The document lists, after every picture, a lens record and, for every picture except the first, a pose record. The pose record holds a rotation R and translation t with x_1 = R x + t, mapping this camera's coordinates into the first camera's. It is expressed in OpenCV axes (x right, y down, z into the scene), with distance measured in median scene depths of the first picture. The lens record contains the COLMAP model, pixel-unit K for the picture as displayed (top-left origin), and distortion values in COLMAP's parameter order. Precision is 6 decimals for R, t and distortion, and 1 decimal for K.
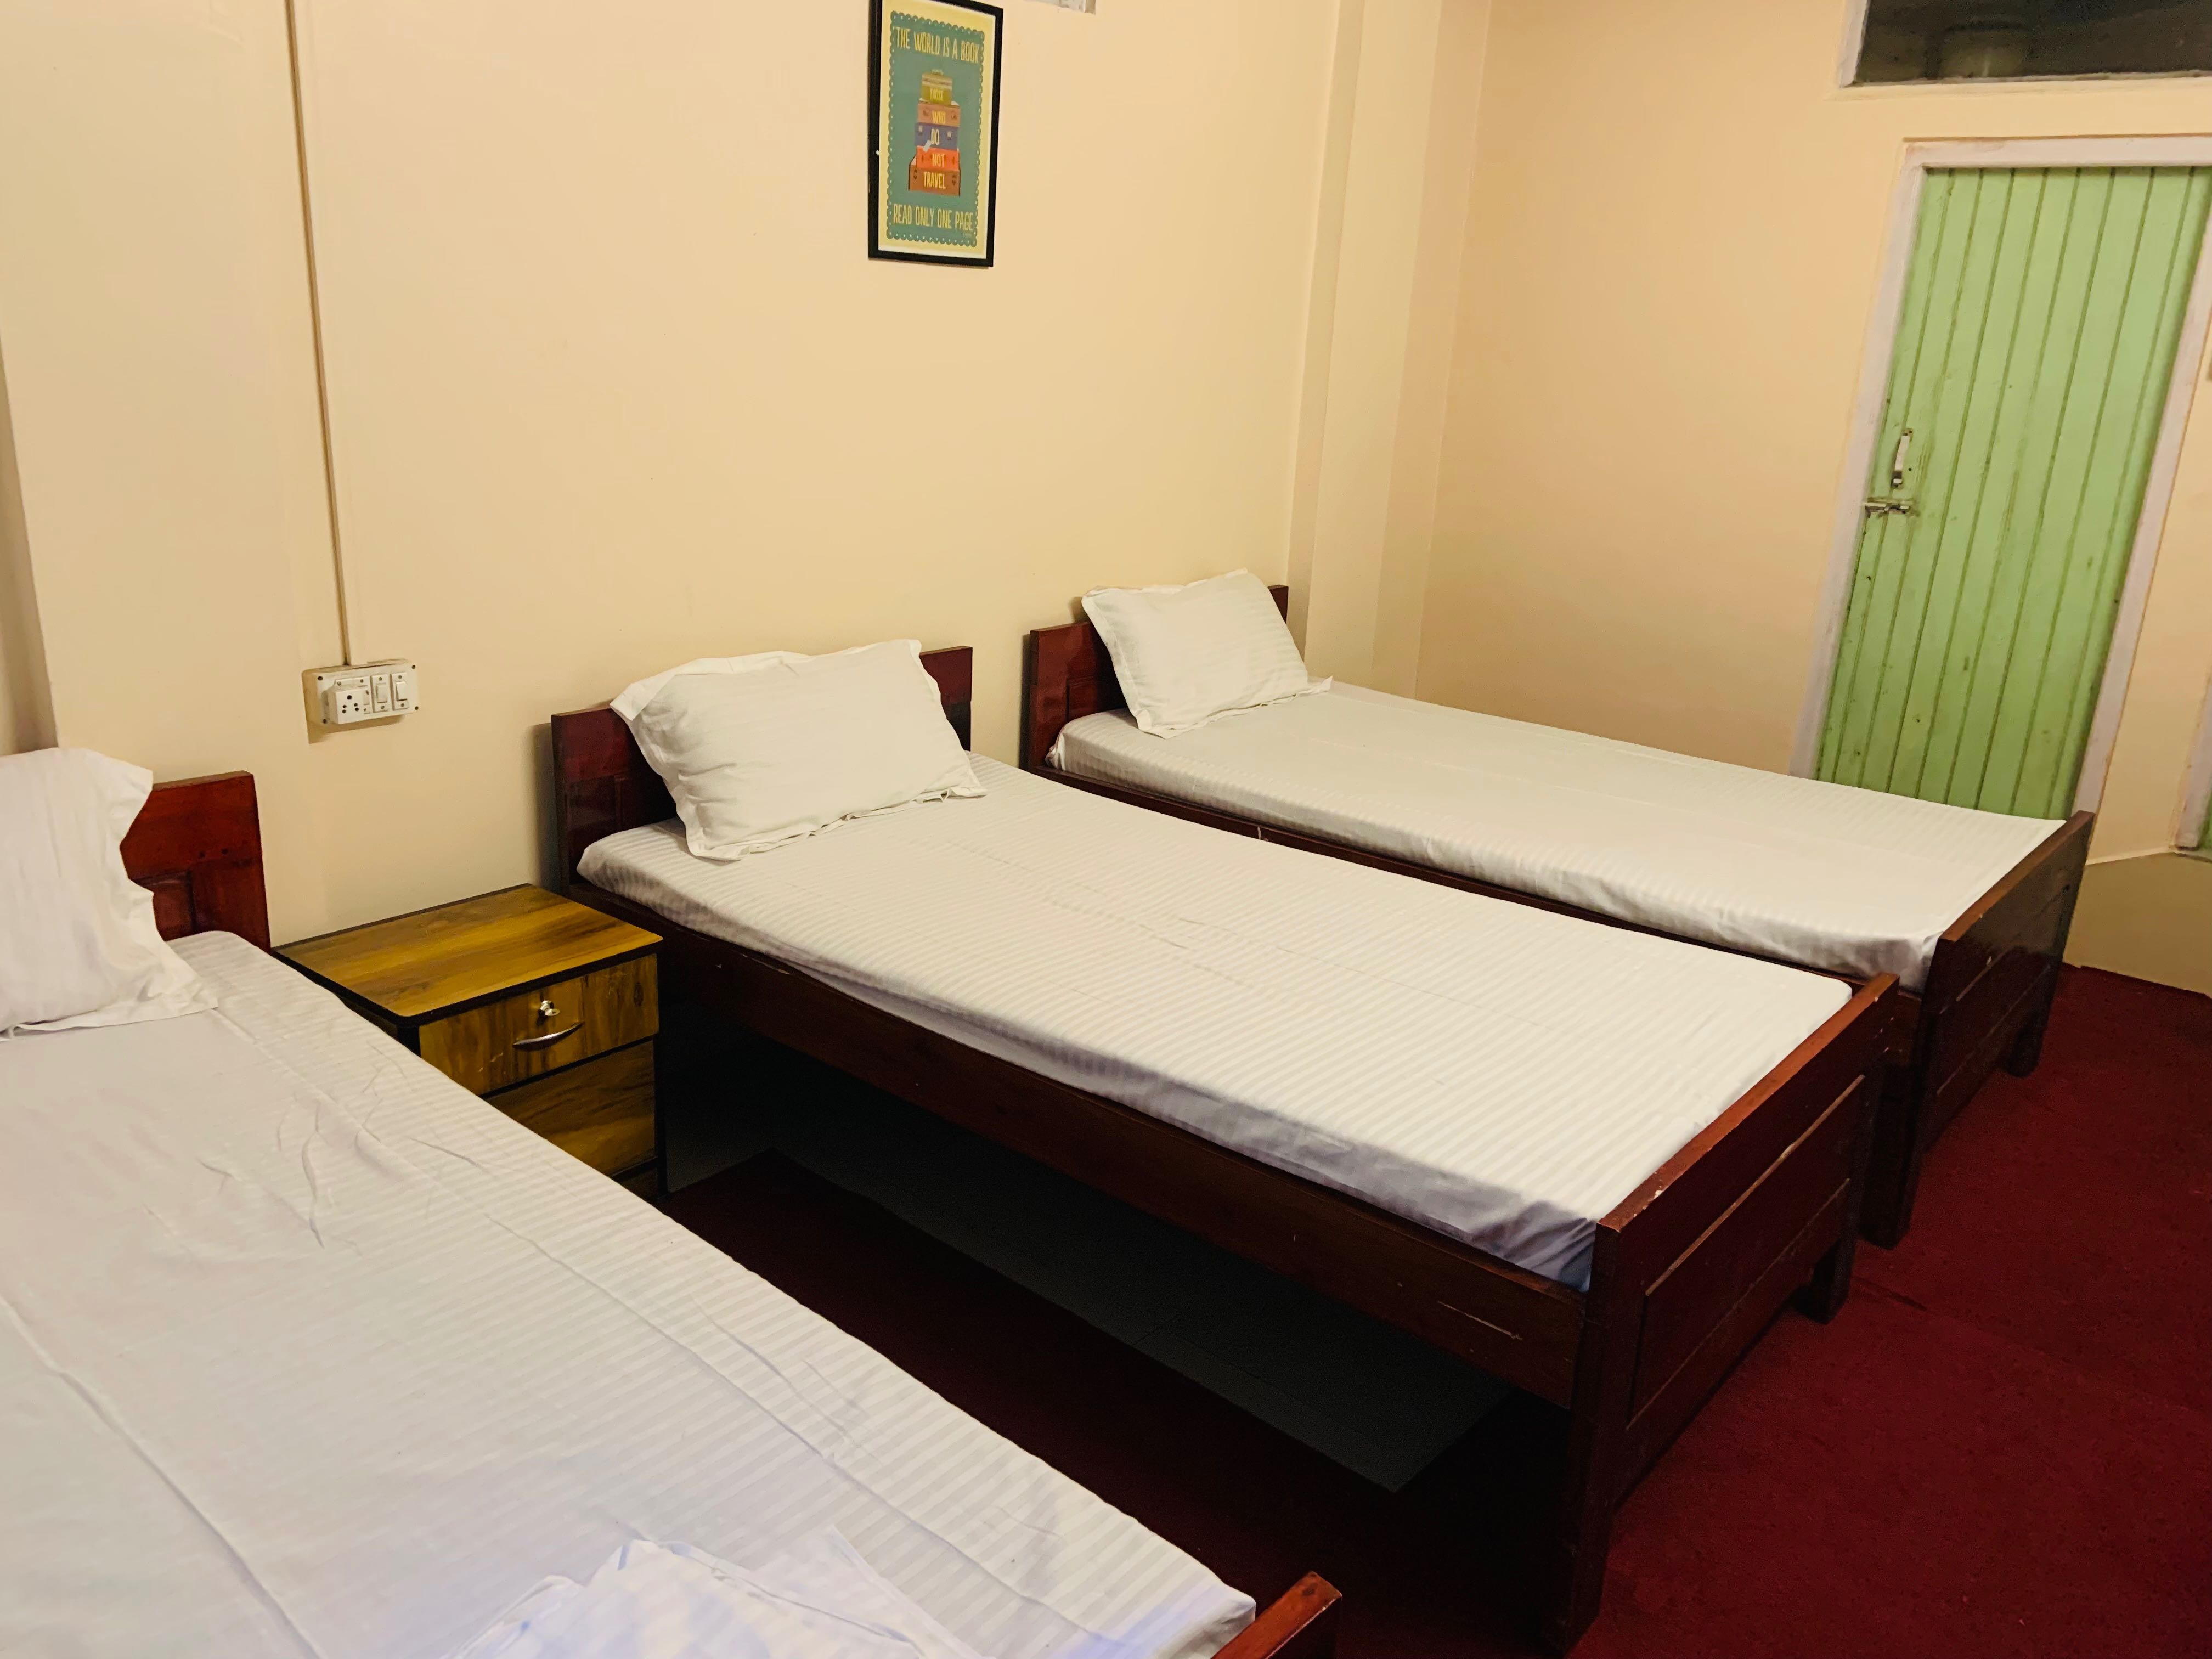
lens RADIAL K [[1635.9, 0, 1076.1], [0, 1635.9, 832.4], [0, 0, 1]] dist [0.129628, -0.159529]
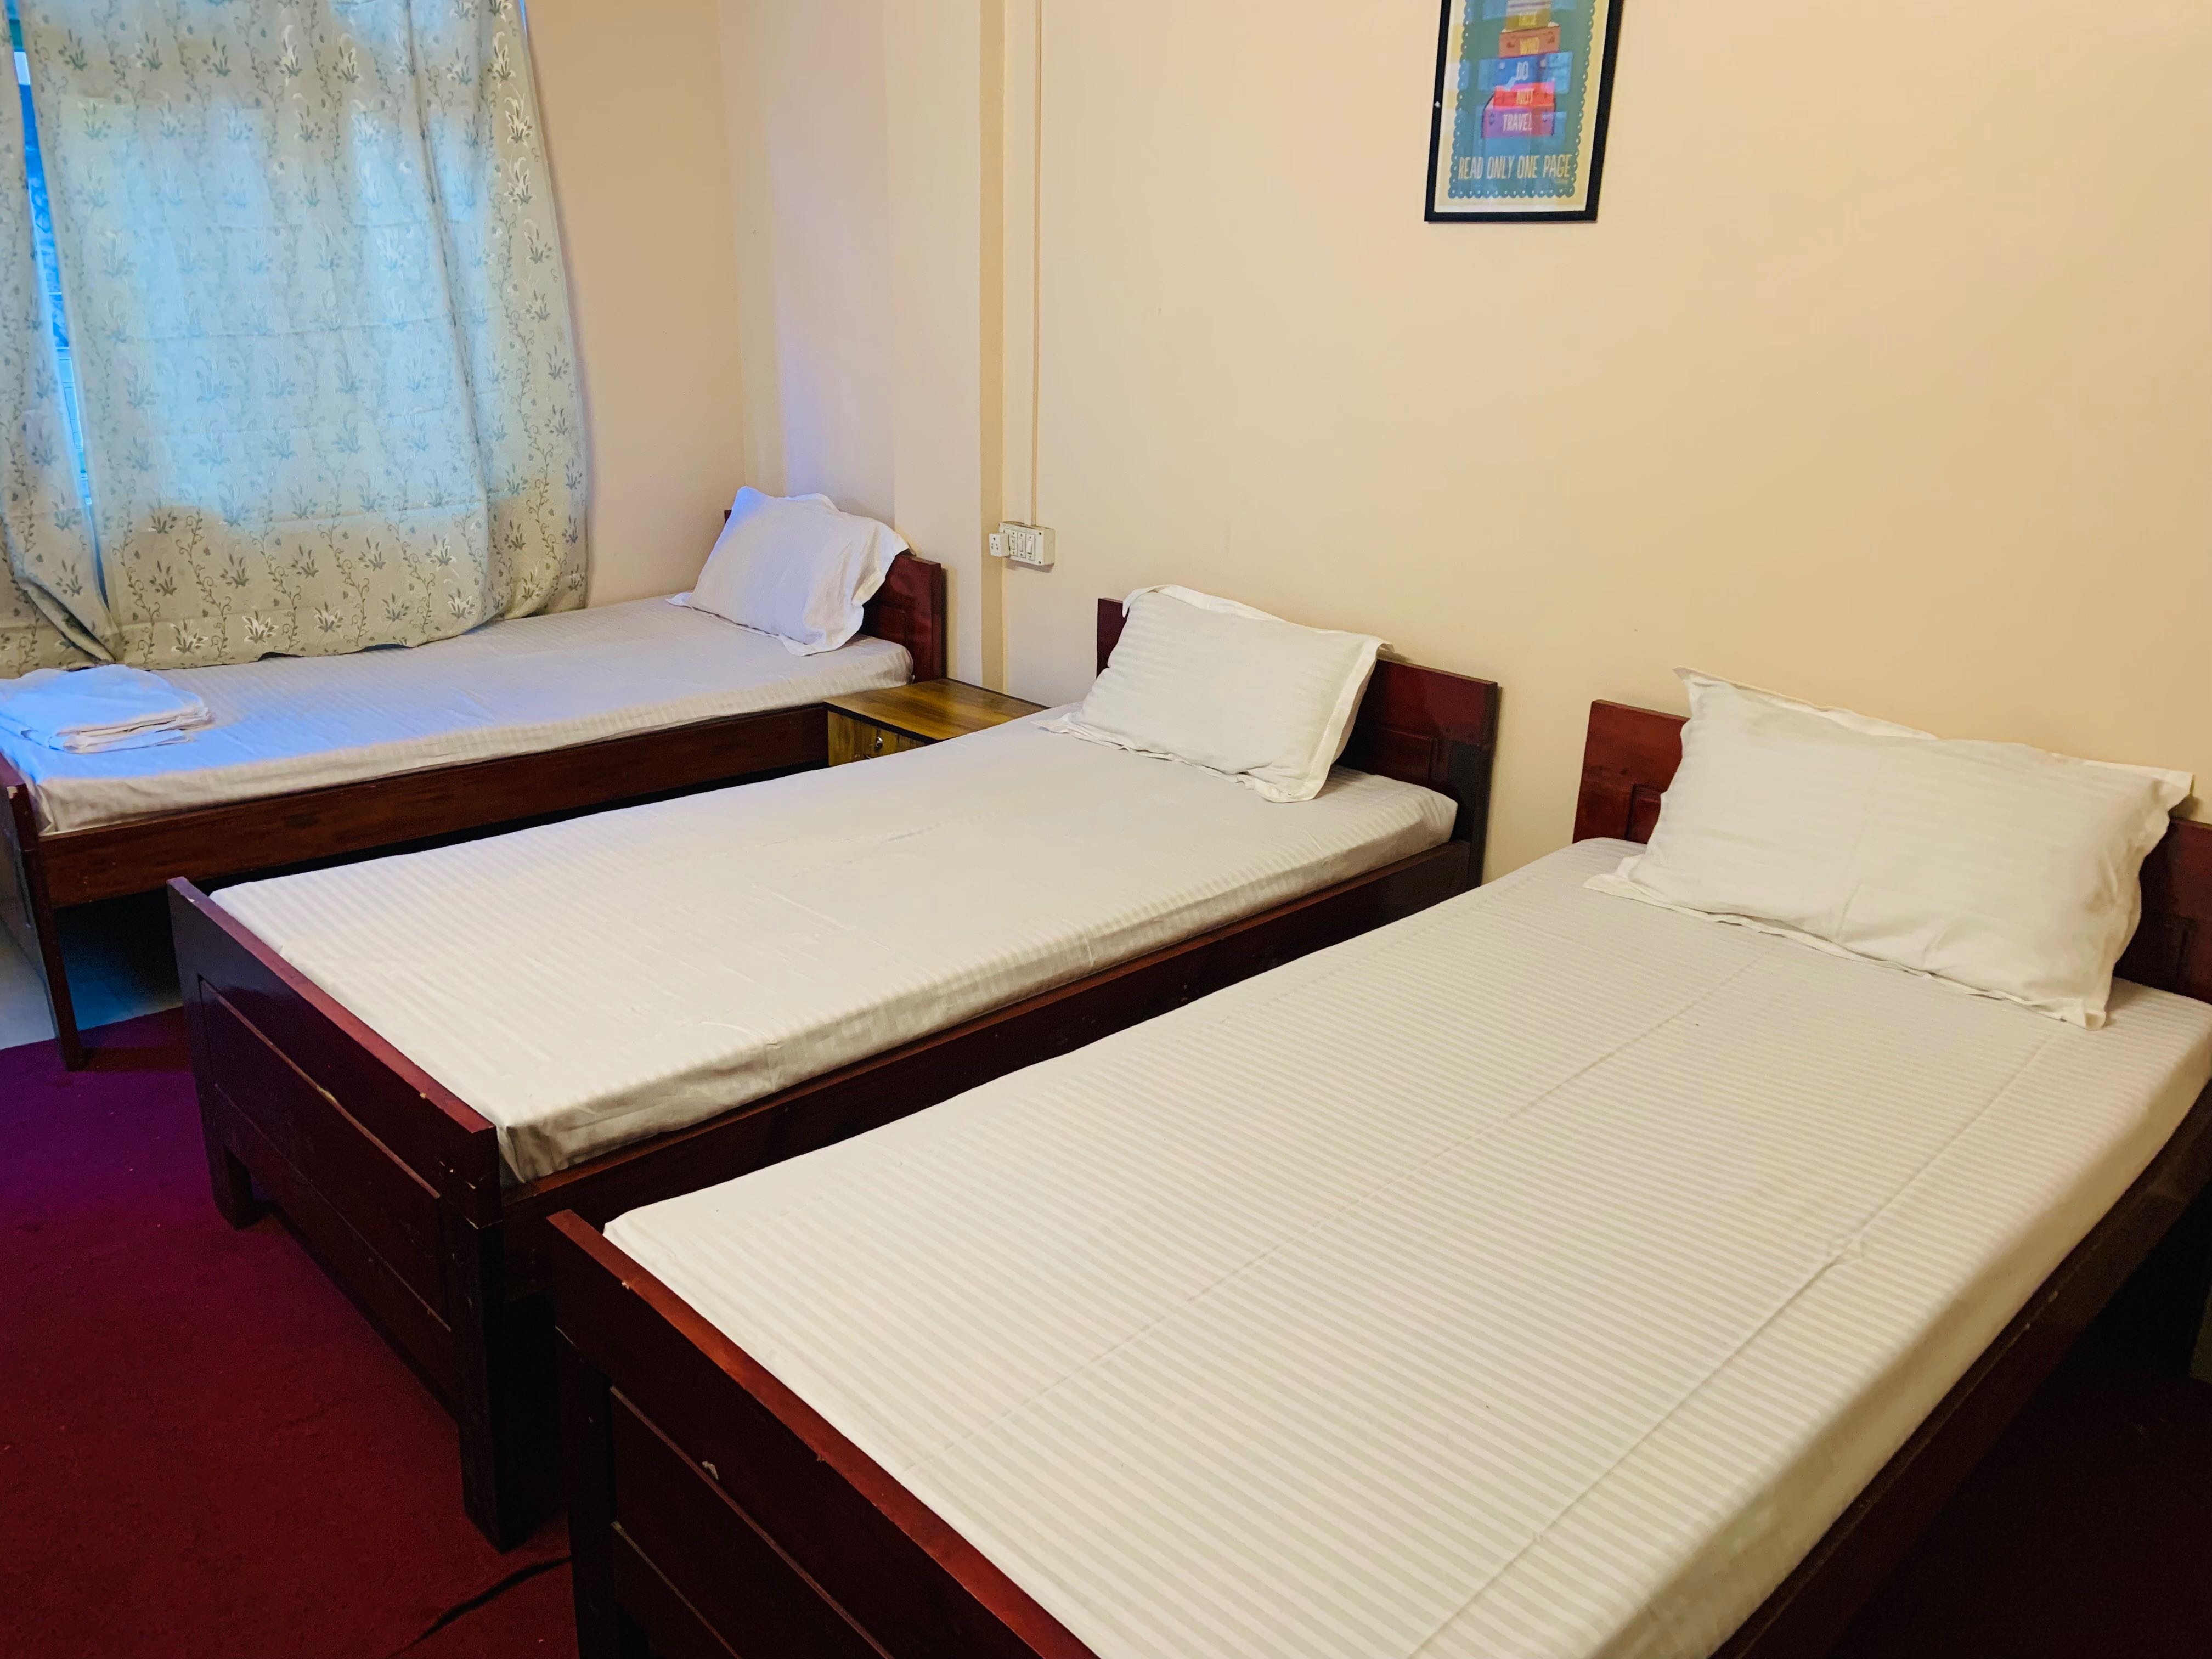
lens RADIAL K [[1635.9, 0, 1076.1], [0, 1635.9, 832.4], [0, 0, 1]] dist [0.129628, -0.159529]
pose [[-0.098587, 0.306432, -0.946774, 0.856170], [-0.311230, 0.894186, 0.321819, -0.276805], [0.945207, 0.326392, 0.007216, 0.909570]]
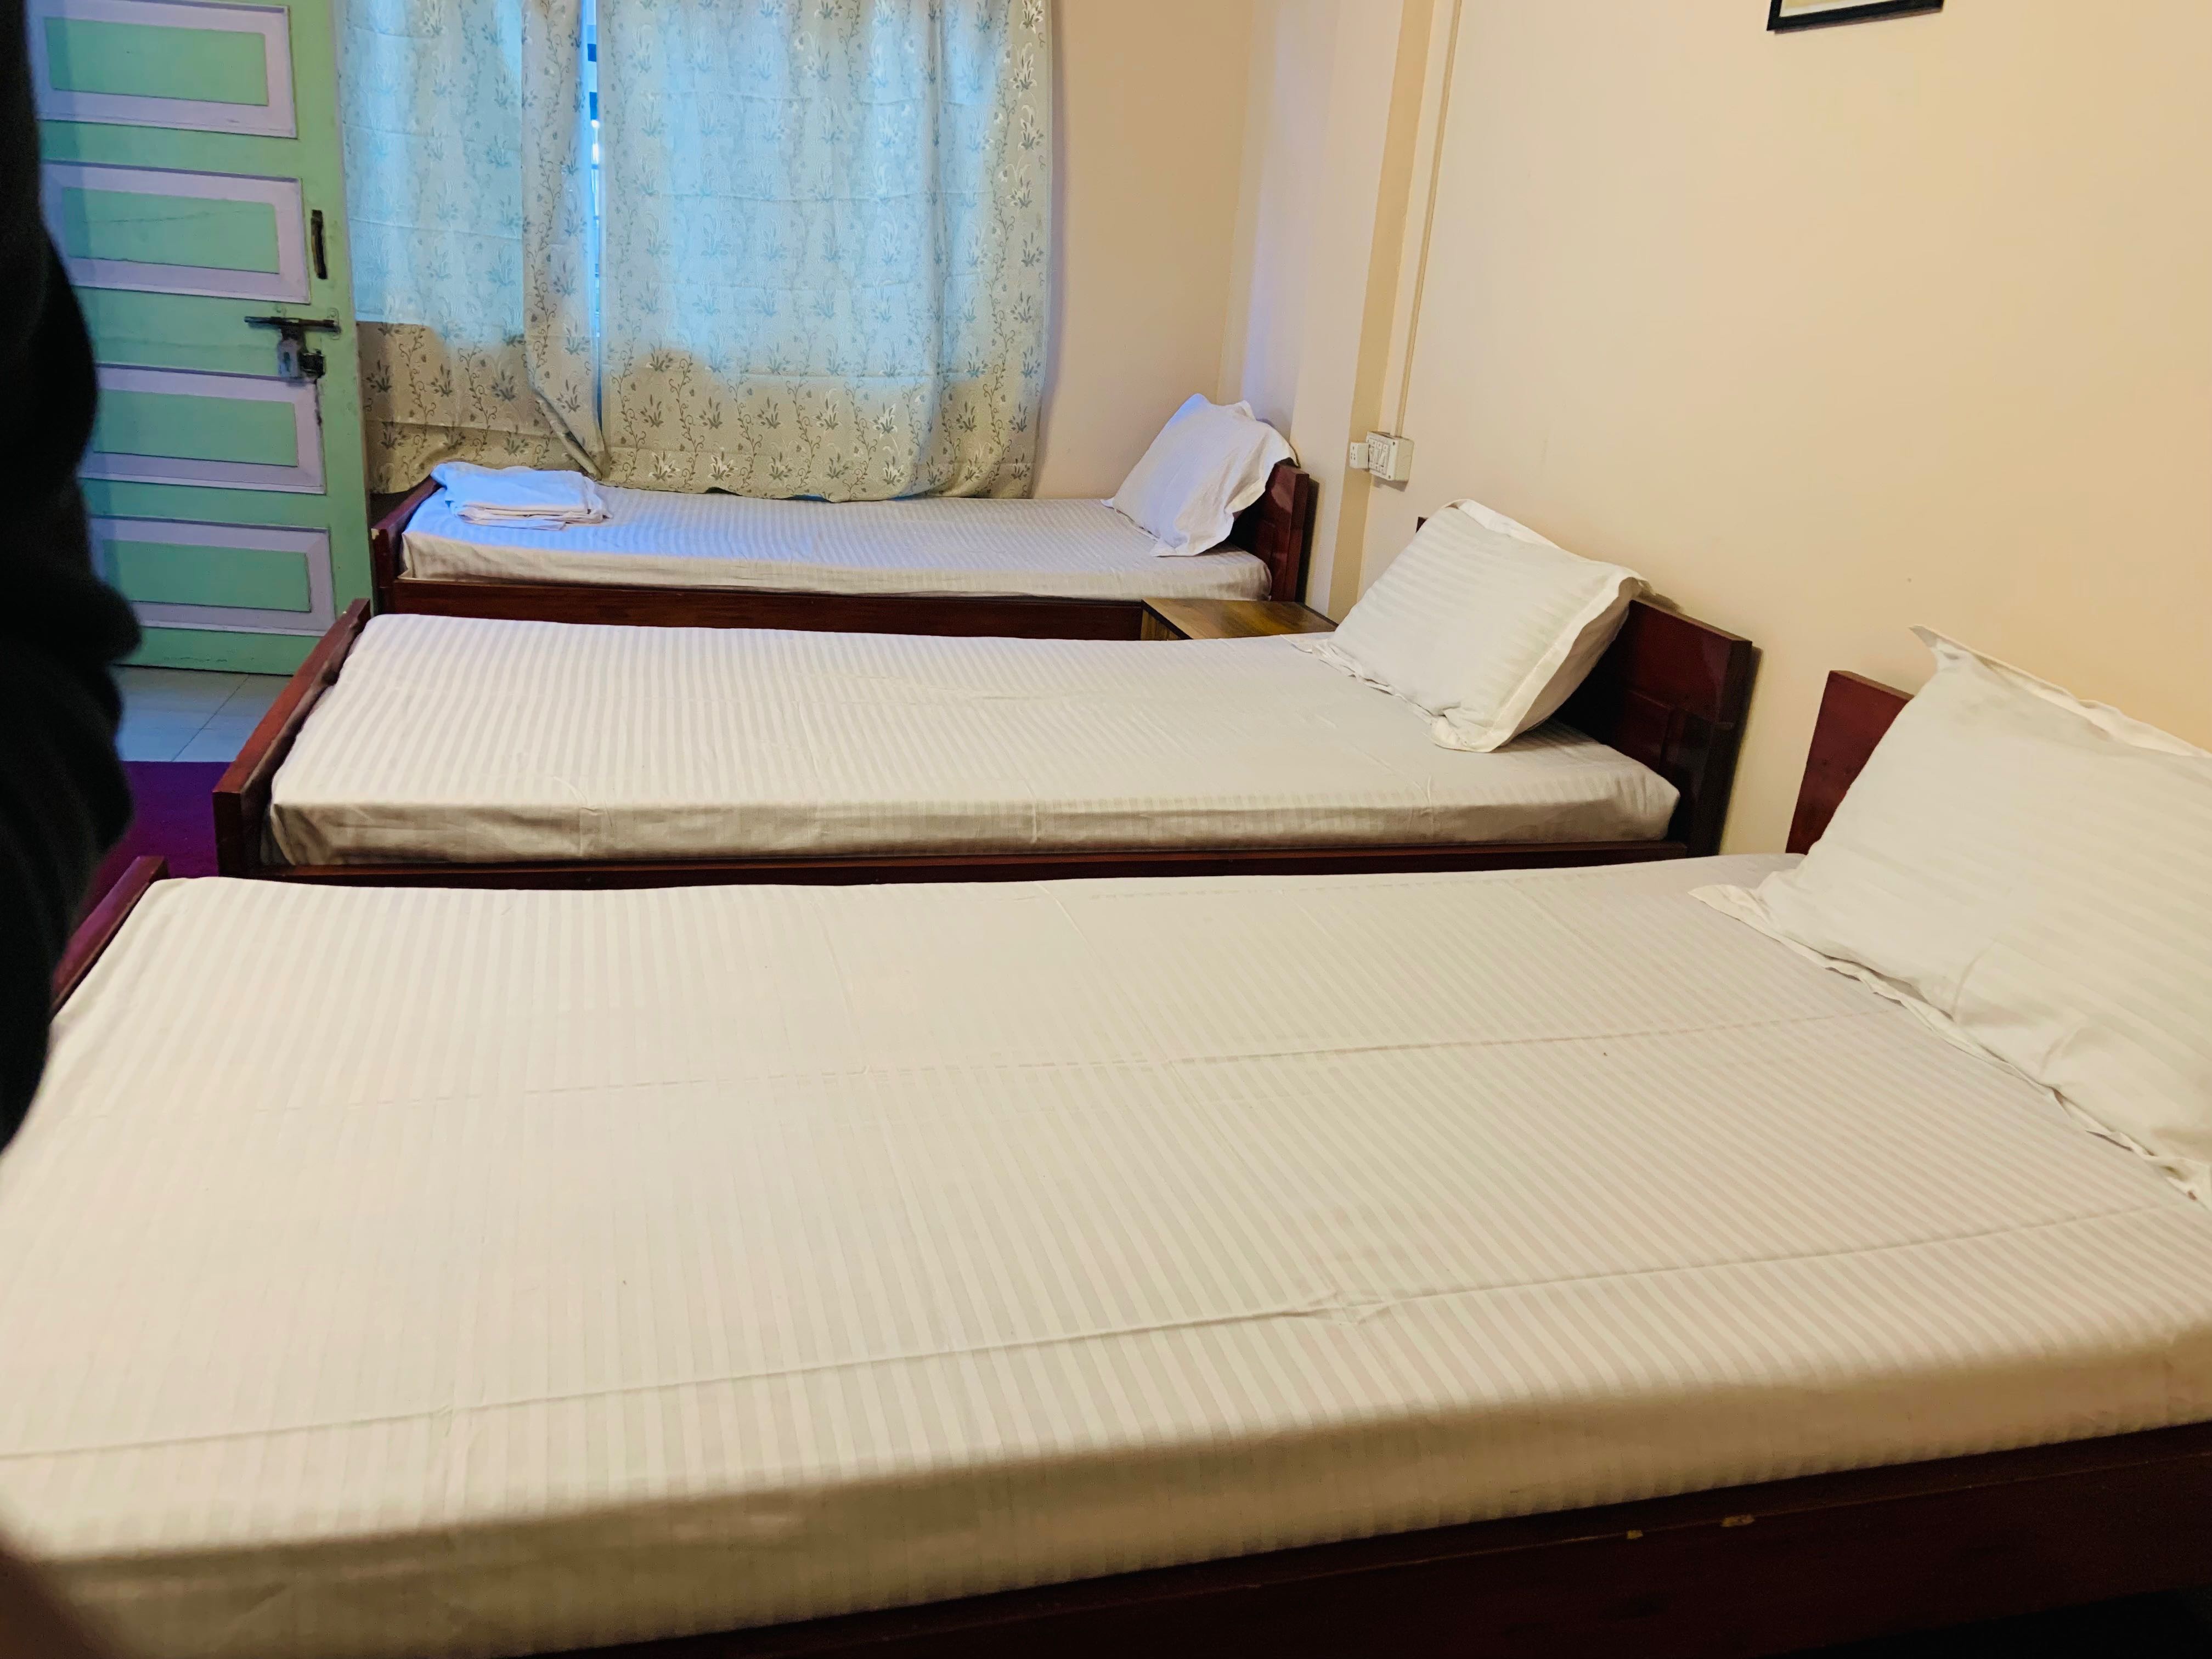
lens RADIAL K [[1635.9, 0, 1076.1], [0, 1635.9, 832.4], [0, 0, 1]] dist [0.129628, -0.159529]
pose [[-0.573129, 0.221135, -0.789064, 0.671895], [-0.314864, 0.829561, 0.461183, -0.296177], [0.756560, 0.512765, -0.405818, 1.224368]]
